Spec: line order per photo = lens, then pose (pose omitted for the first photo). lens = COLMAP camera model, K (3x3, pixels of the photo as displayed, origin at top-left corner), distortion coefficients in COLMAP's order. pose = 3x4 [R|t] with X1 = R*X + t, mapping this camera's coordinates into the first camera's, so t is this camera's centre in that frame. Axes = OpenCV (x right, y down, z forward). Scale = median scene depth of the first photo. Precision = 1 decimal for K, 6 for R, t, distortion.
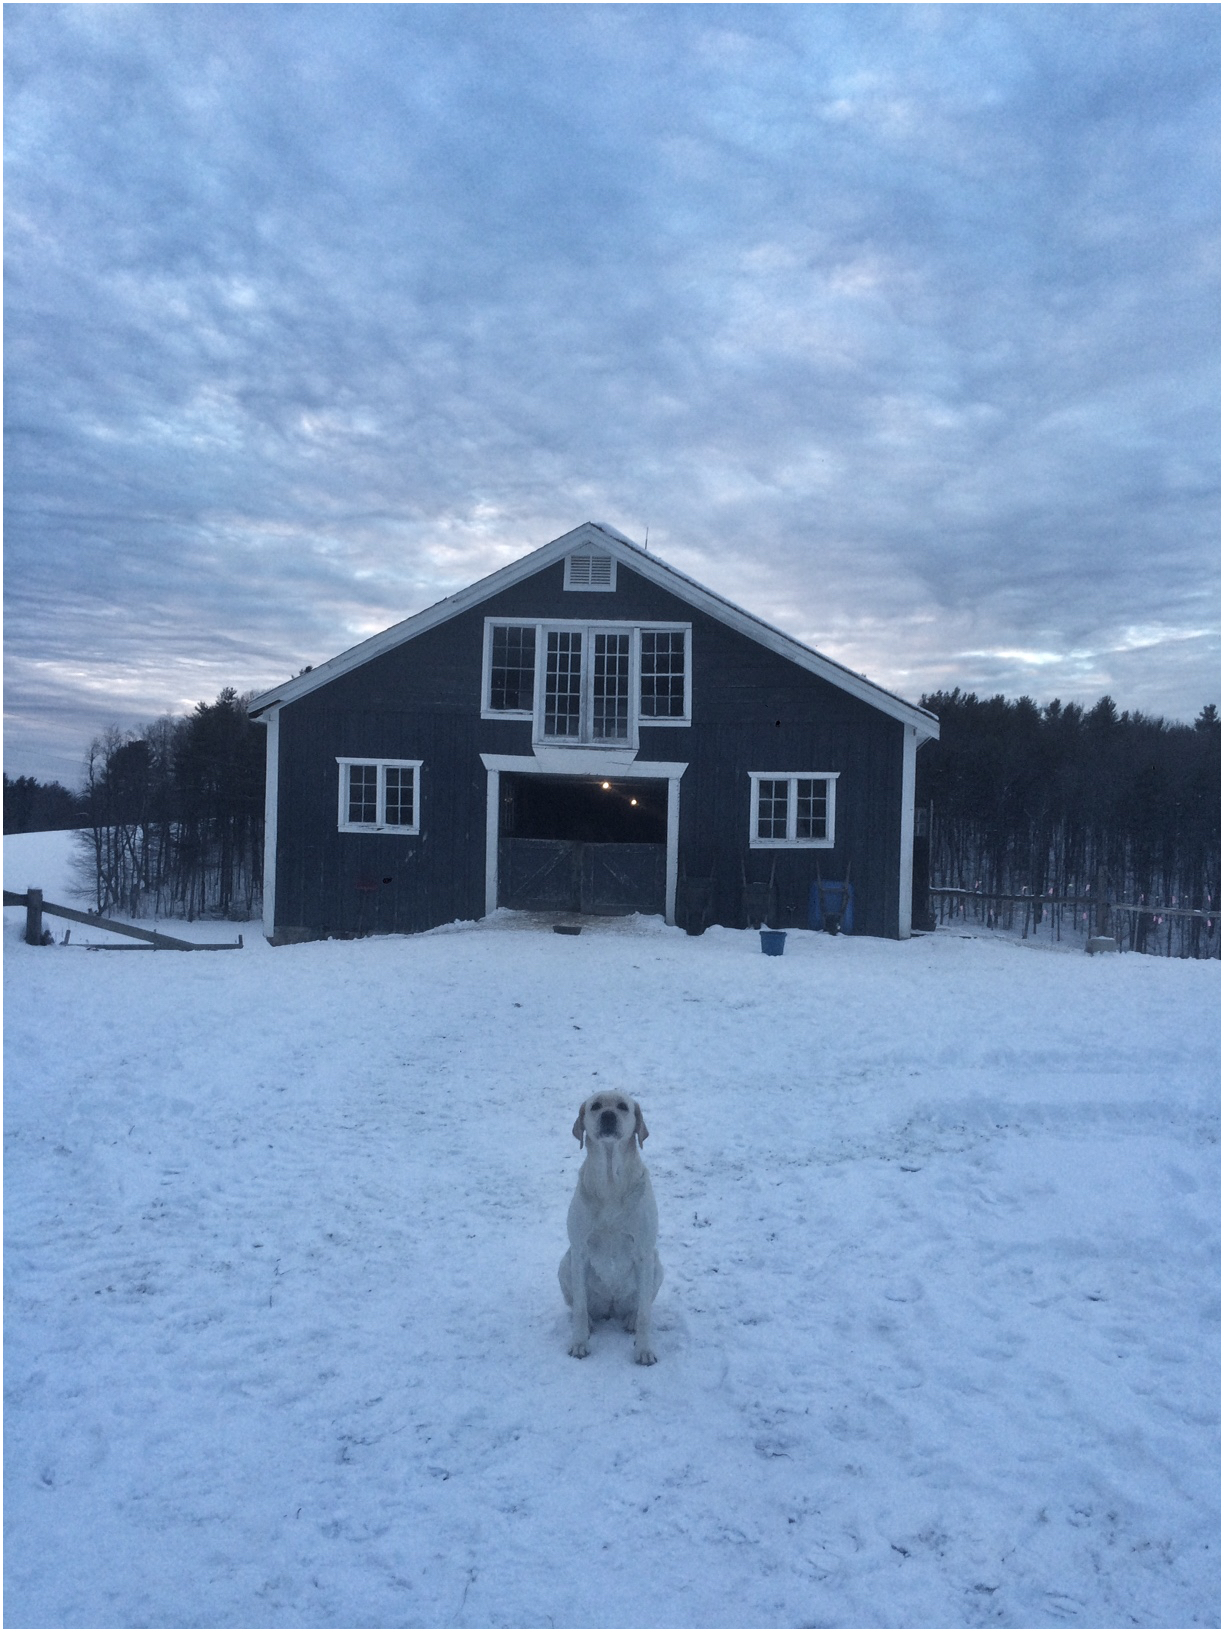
lens RADIAL K [[1365.2, 0, 614.2], [0, 1365.2, 826.2], [0, 0, 1]] dist [0.091859, 0.000591]
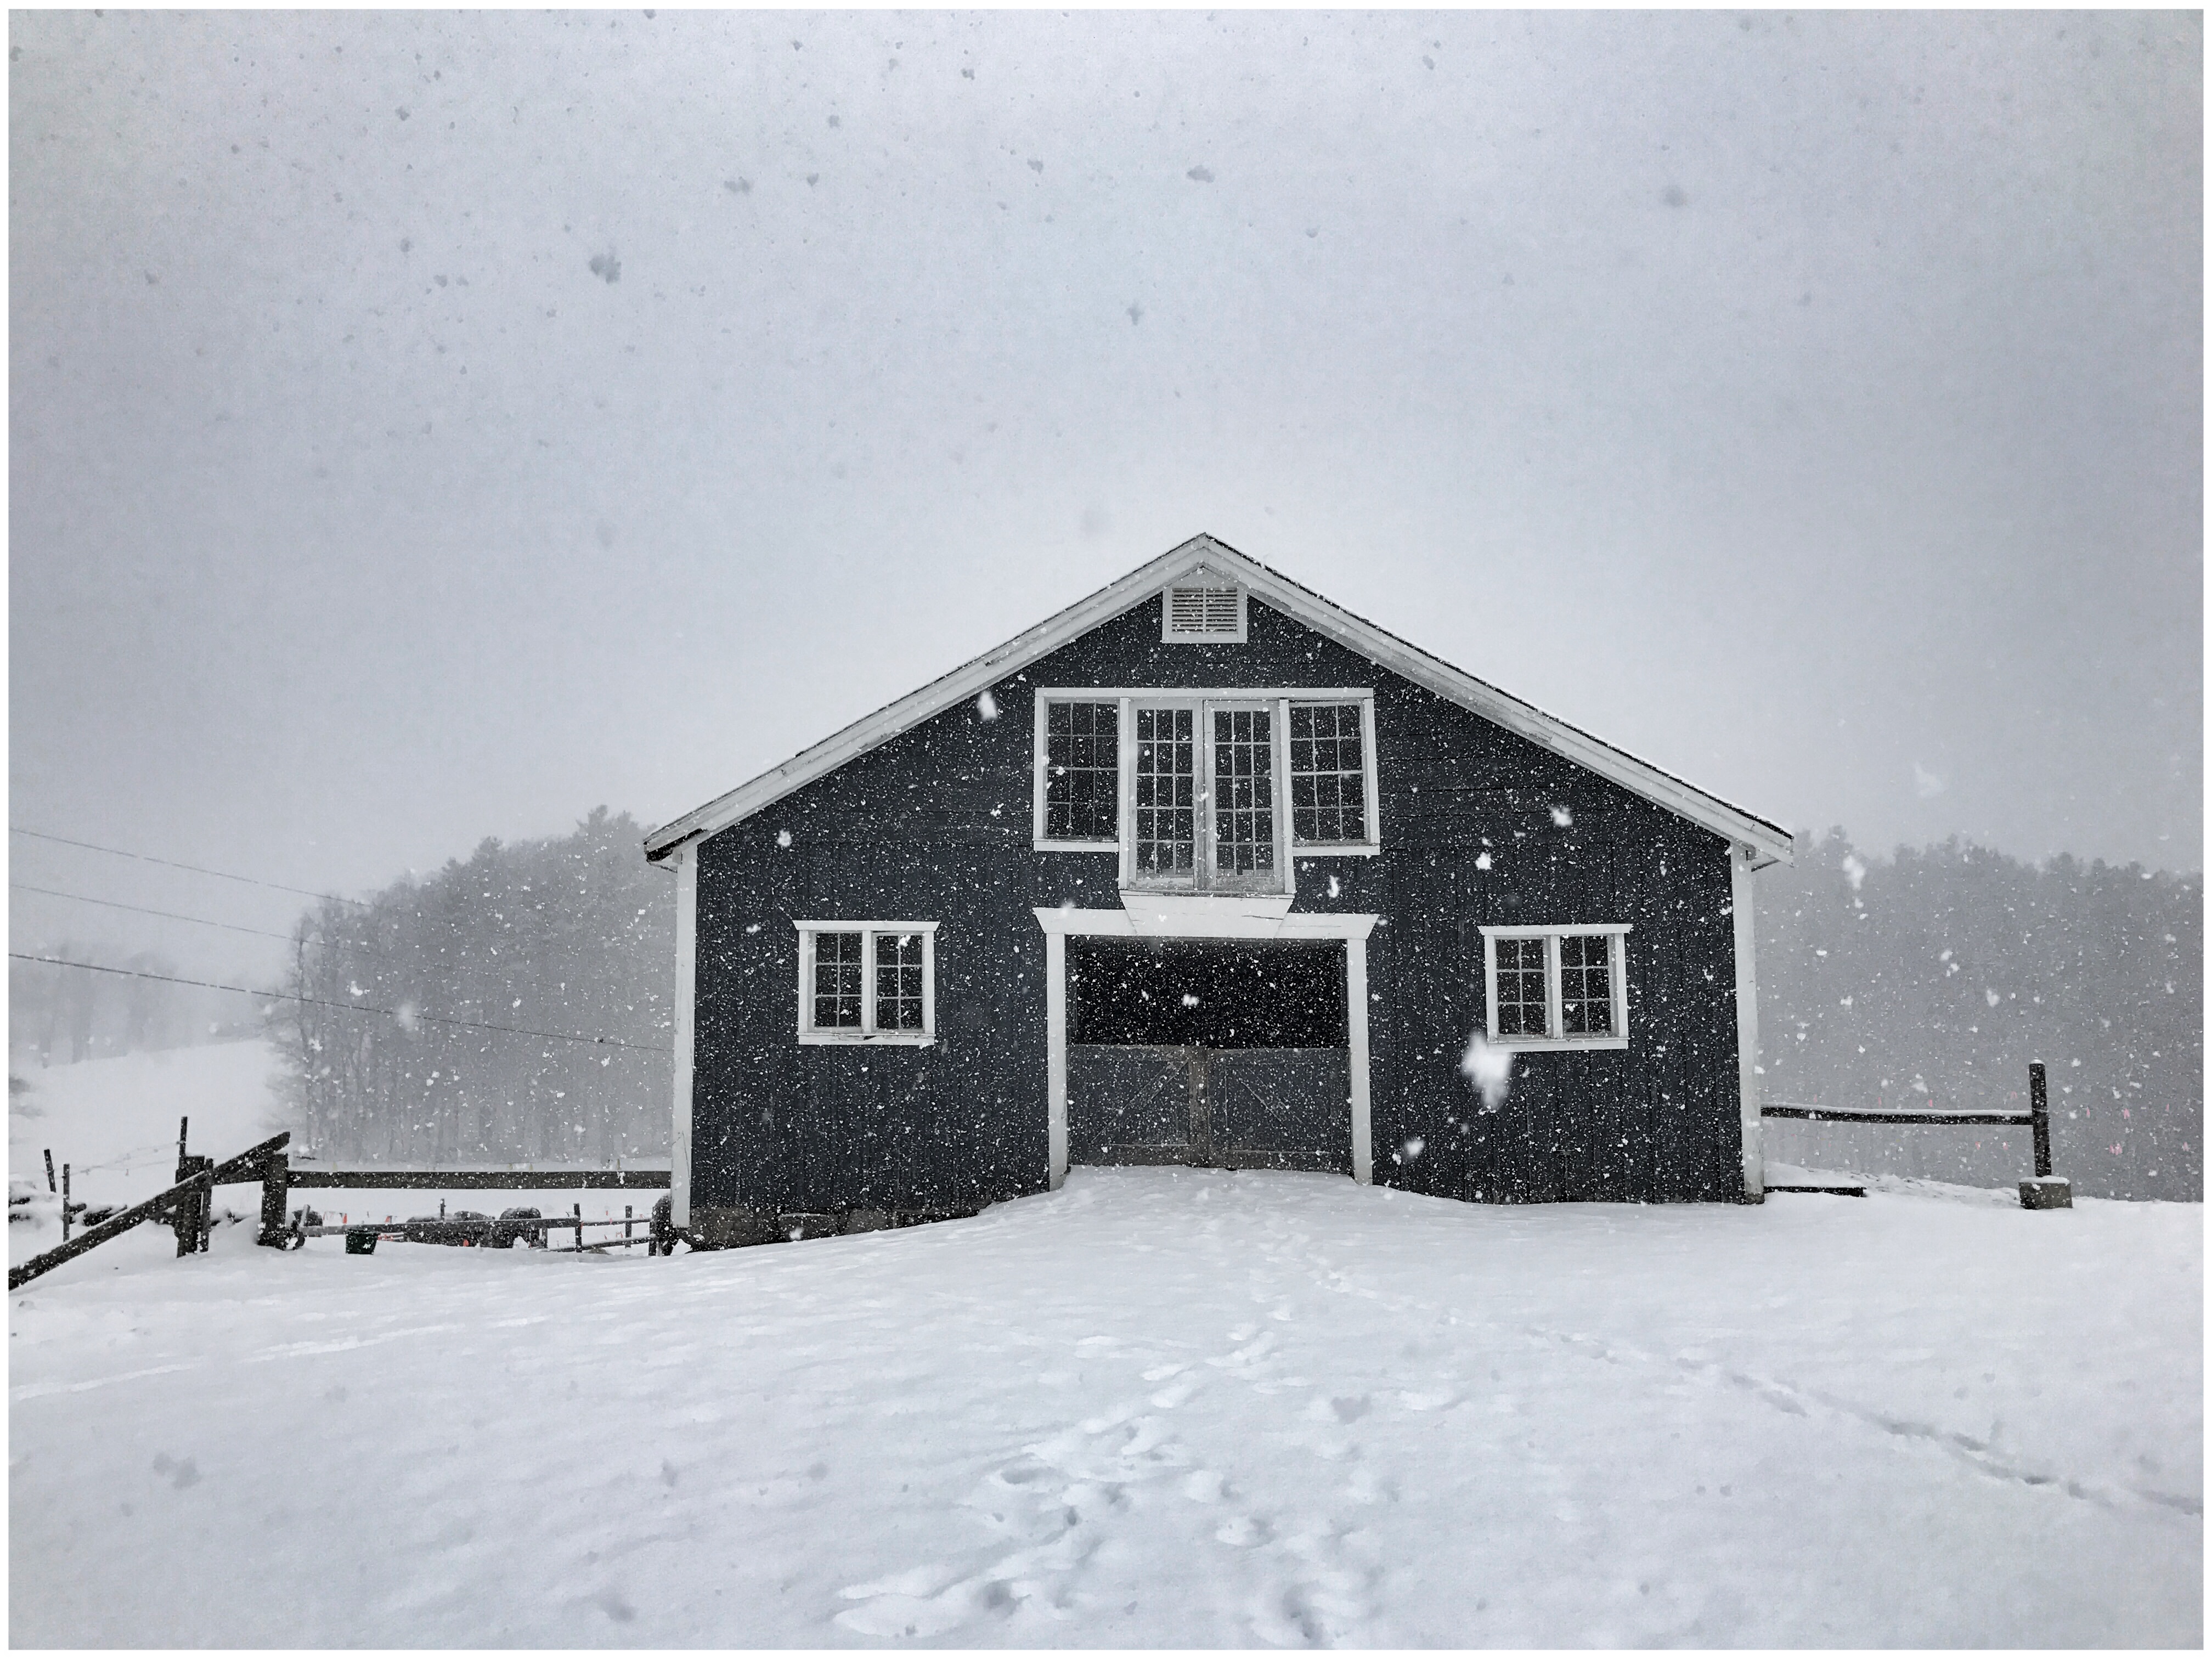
lens RADIAL K [[1794.9, 0, 1104.6], [0, 1794.9, 816.3], [0, 0, 1]] dist [0.013712, -0.007916]
pose [[0.997559, -0.022339, 0.066154, -0.118625], [0.029276, 0.993954, -0.105825, -0.008279], [-0.063390, 0.107504, 0.992182, 0.200611]]
